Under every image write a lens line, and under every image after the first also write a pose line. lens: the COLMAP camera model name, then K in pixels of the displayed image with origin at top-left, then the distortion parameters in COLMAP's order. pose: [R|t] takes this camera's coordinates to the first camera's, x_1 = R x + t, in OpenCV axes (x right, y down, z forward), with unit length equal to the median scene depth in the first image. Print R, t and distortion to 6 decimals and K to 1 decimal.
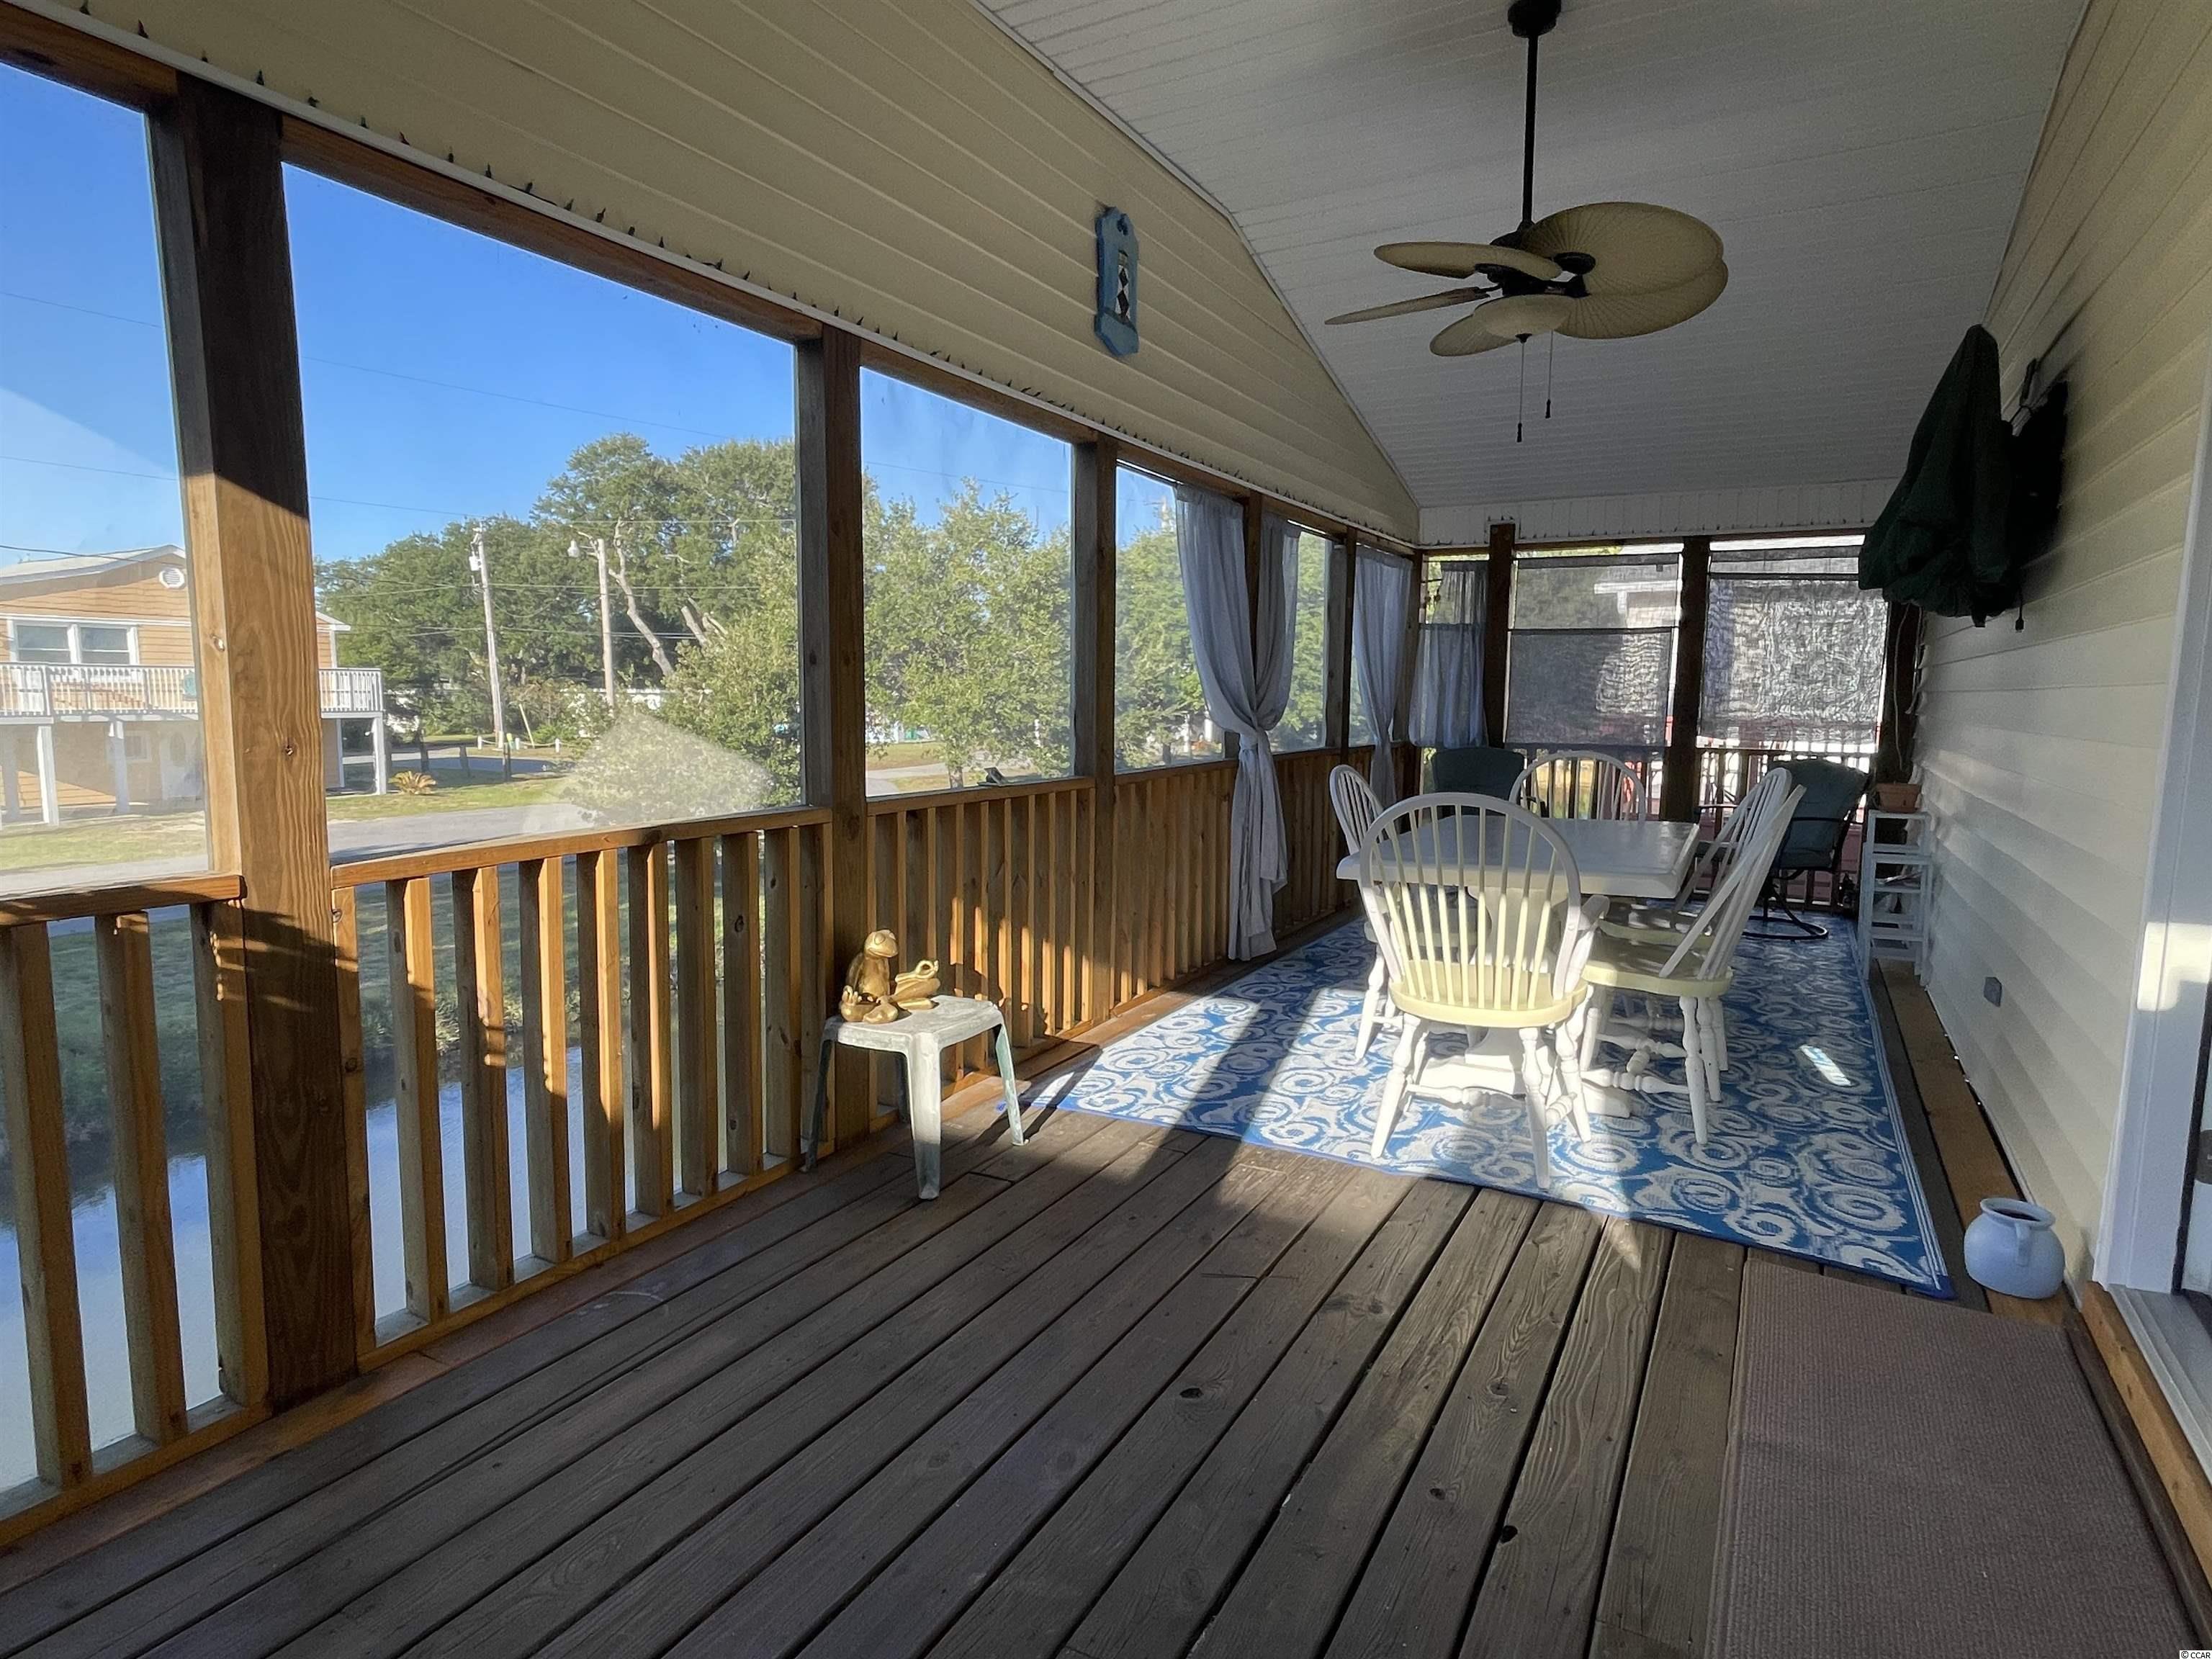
lens RADIAL K [[1154.5, 0, 1106.0], [0, 1154.5, 829.5], [0, 0, 1]] dist [0.000791, -0.001278]
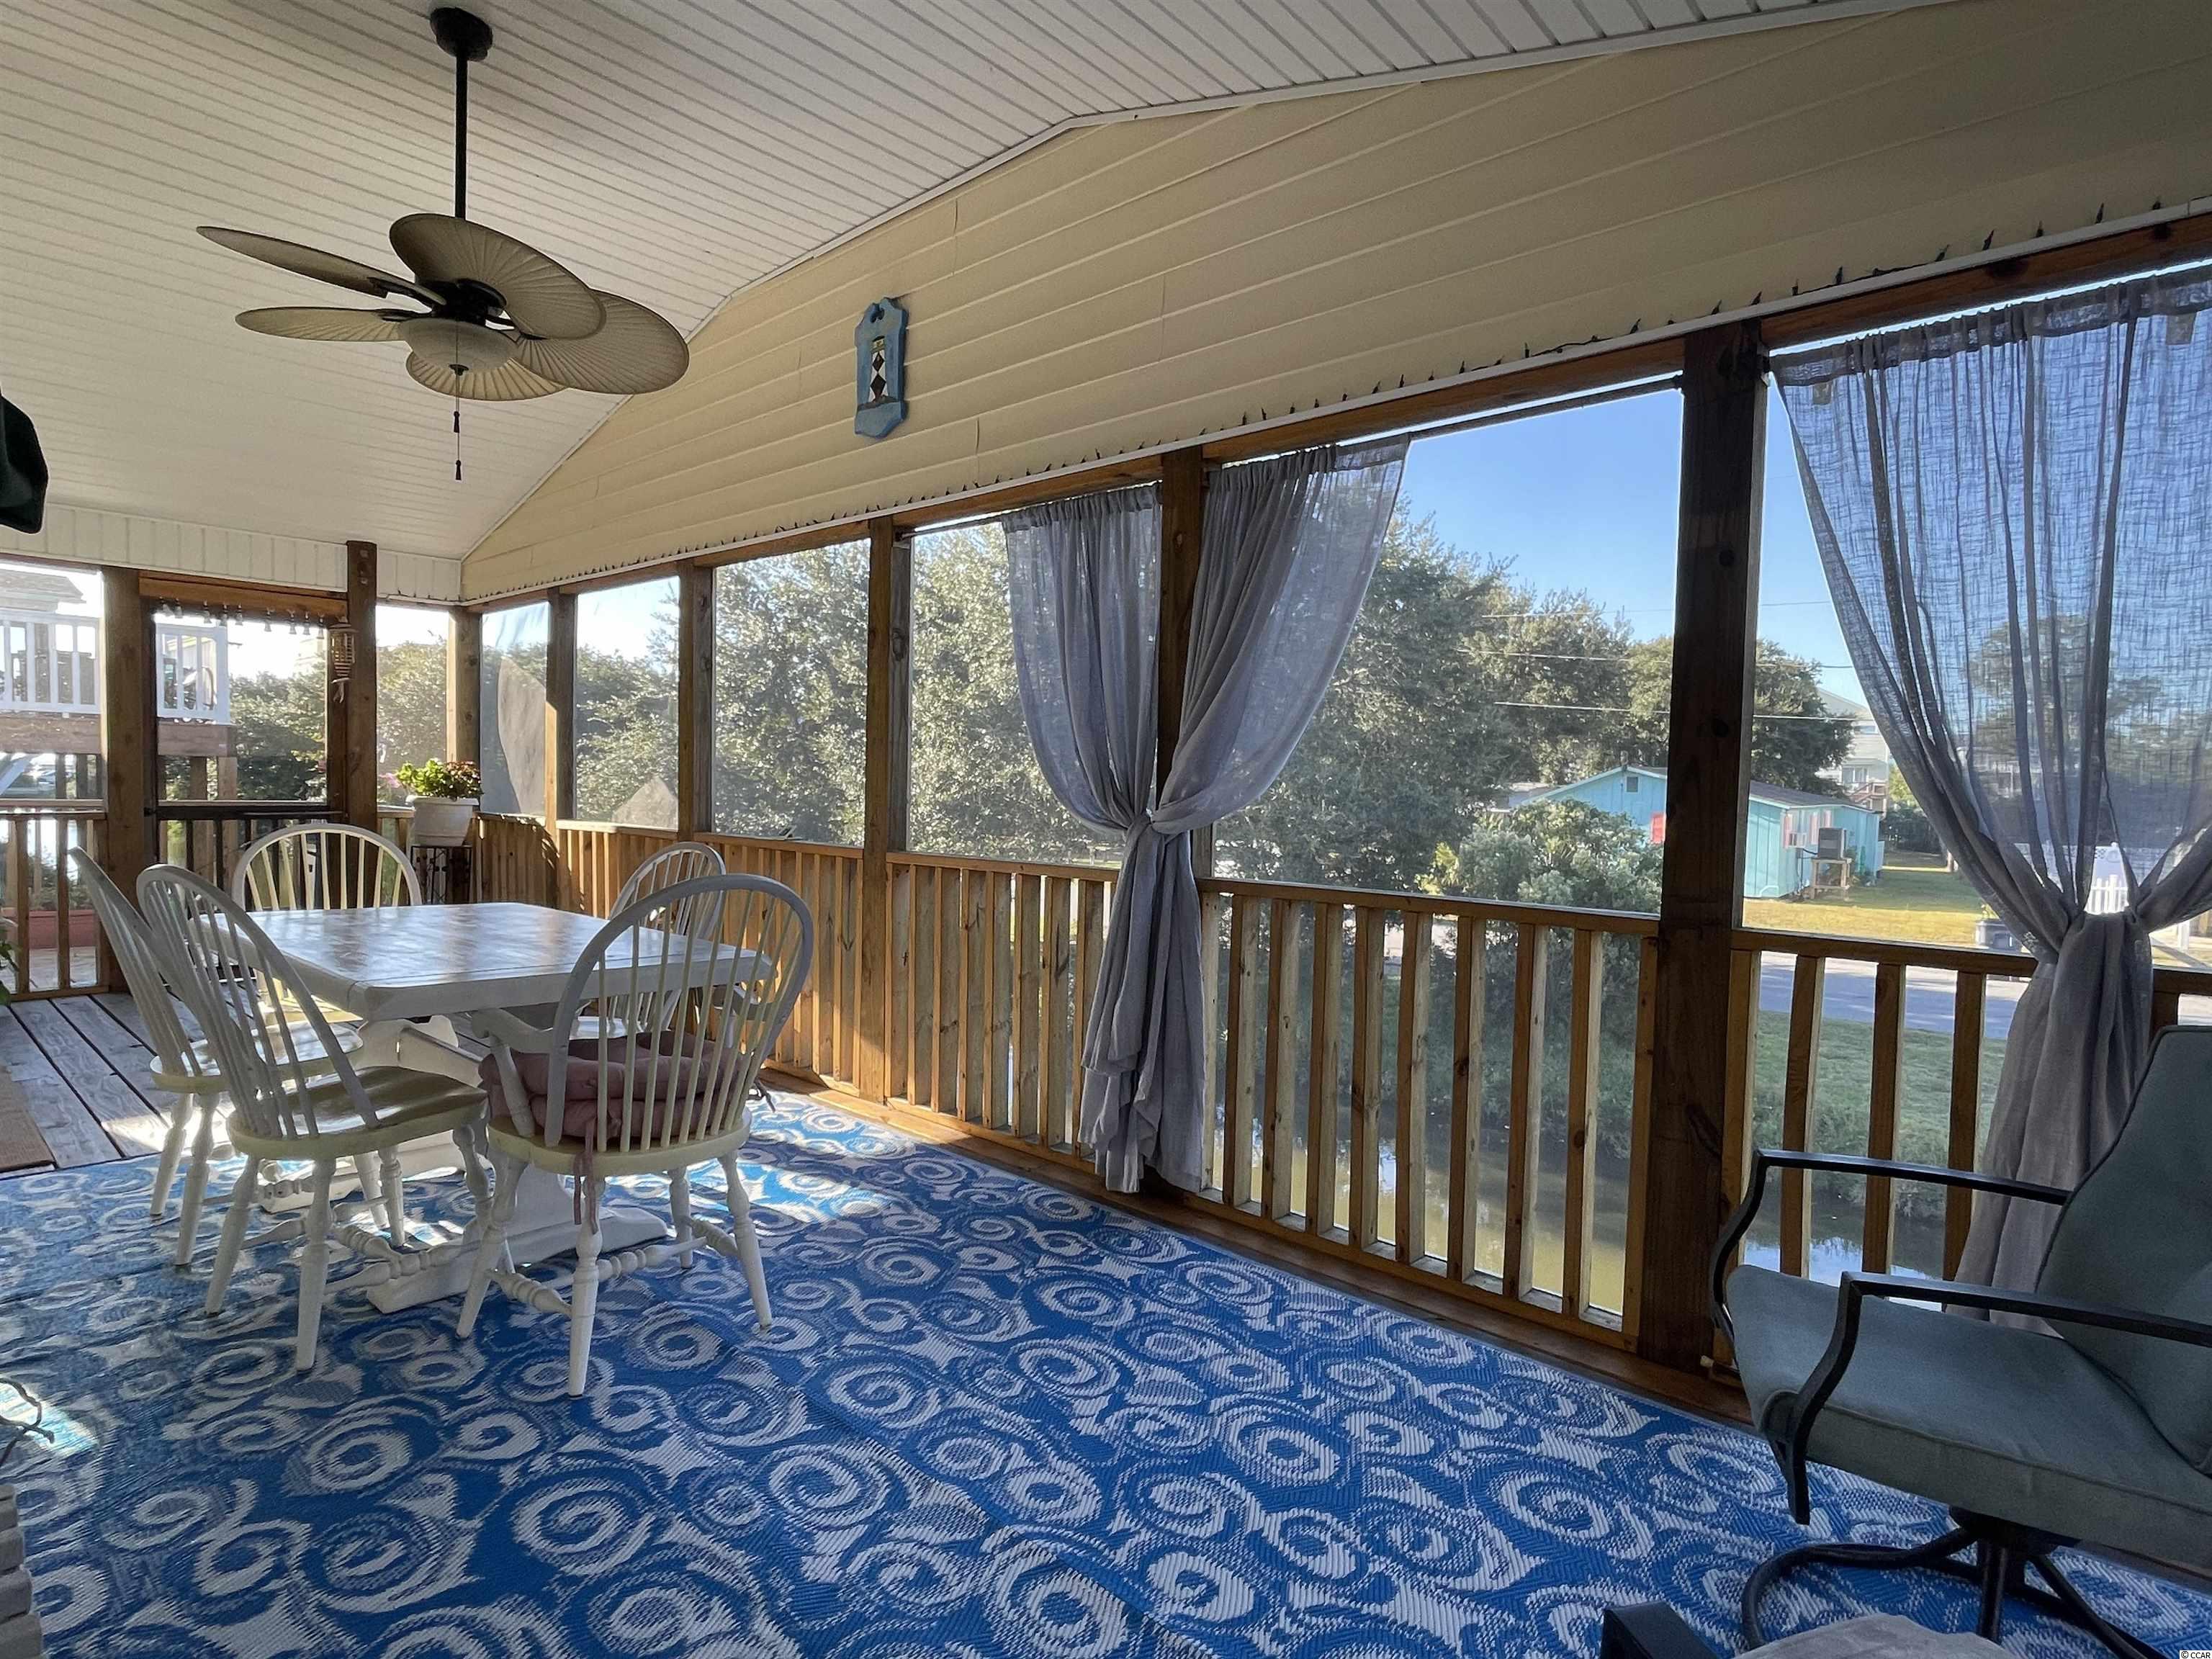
lens RADIAL K [[1154.5, 0, 1106.0], [0, 1154.5, 829.5], [0, 0, 1]] dist [0.000791, -0.001278]
pose [[-0.201072, 0.035329, -0.978939, 1.068996], [-0.135755, 0.988701, 0.063565, -0.176167], [0.970124, 0.145677, -0.194004, 1.589978]]
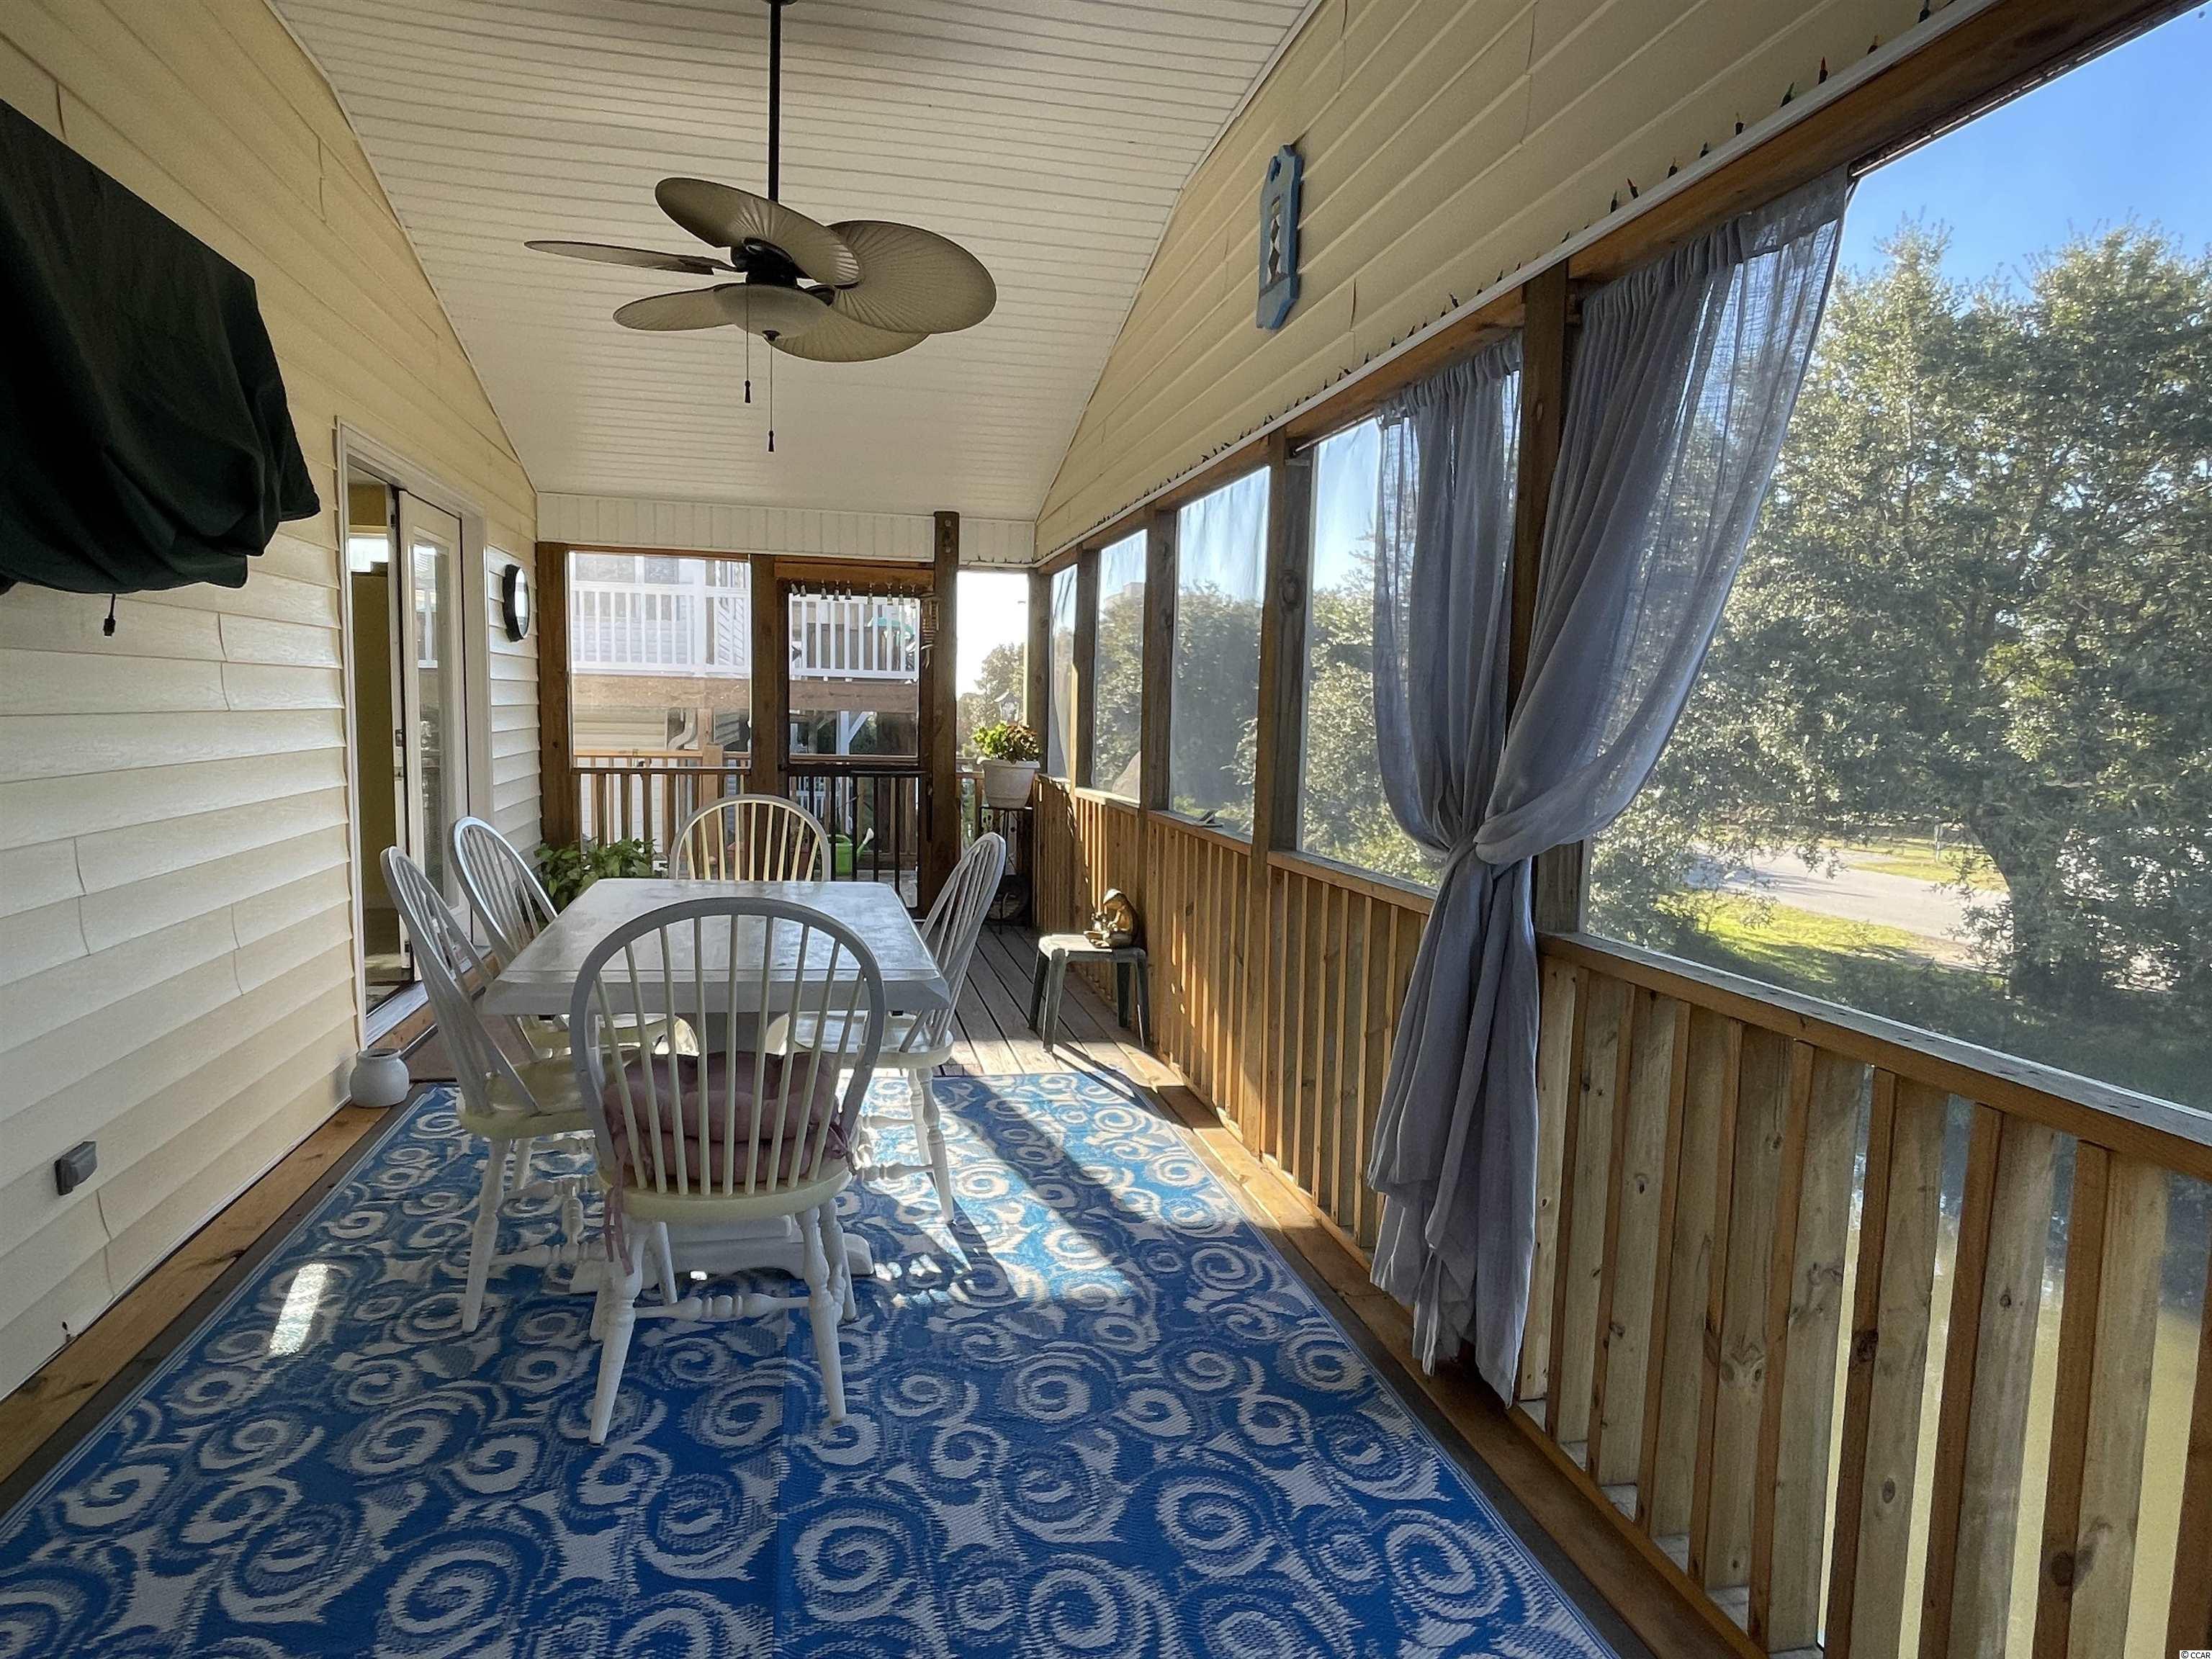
lens RADIAL K [[1282.8, 0, 1106.0], [0, 1282.8, 829.5], [0, 0, 1]] dist [-0.000205, -0.002880]
pose [[-0.730541, 0.044551, -0.681414, 0.786854], [-0.104581, 0.978798, 0.176115, -0.234088], [0.674813, 0.199922, -0.710393, 1.791485]]
